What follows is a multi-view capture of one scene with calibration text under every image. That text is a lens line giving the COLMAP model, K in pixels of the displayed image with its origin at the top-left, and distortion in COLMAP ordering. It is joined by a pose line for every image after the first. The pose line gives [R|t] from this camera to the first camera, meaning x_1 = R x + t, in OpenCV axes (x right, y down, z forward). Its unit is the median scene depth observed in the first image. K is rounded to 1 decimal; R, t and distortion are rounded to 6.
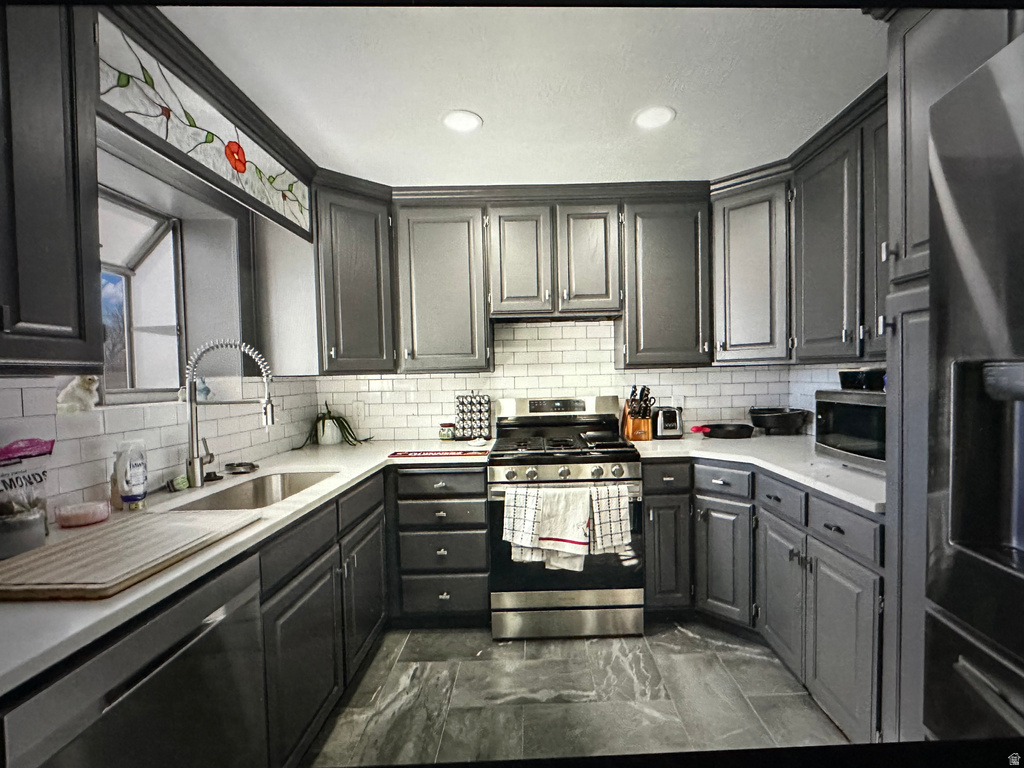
lens RADIAL K [[575.8, 0, 512.0], [0, 575.8, 384.0], [0, 0, 1]] dist [-0.005319, -0.000446]
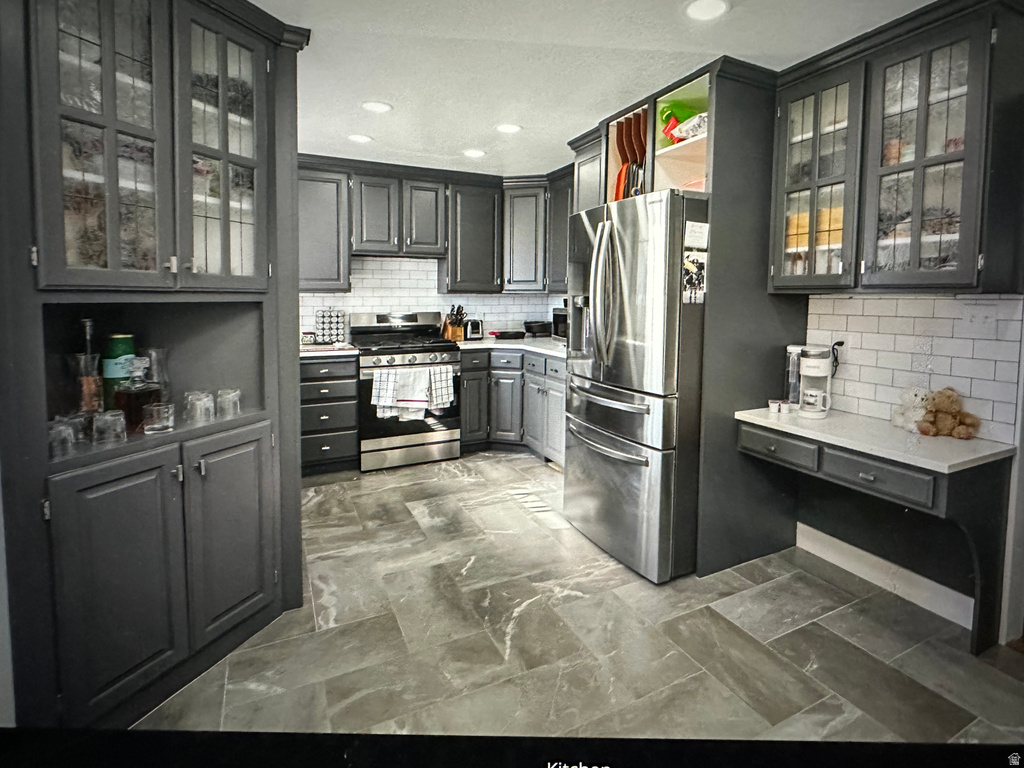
lens RADIAL K [[736.3, 0, 512.0], [0, 736.3, 384.0], [0, 0, 1]] dist [-0.001342, -0.000083]
pose [[0.938888, -0.015498, 0.343875, -0.332657], [-0.019209, 0.995070, 0.097294, 0.019662], [-0.343687, -0.097953, 0.933962, -0.942420]]
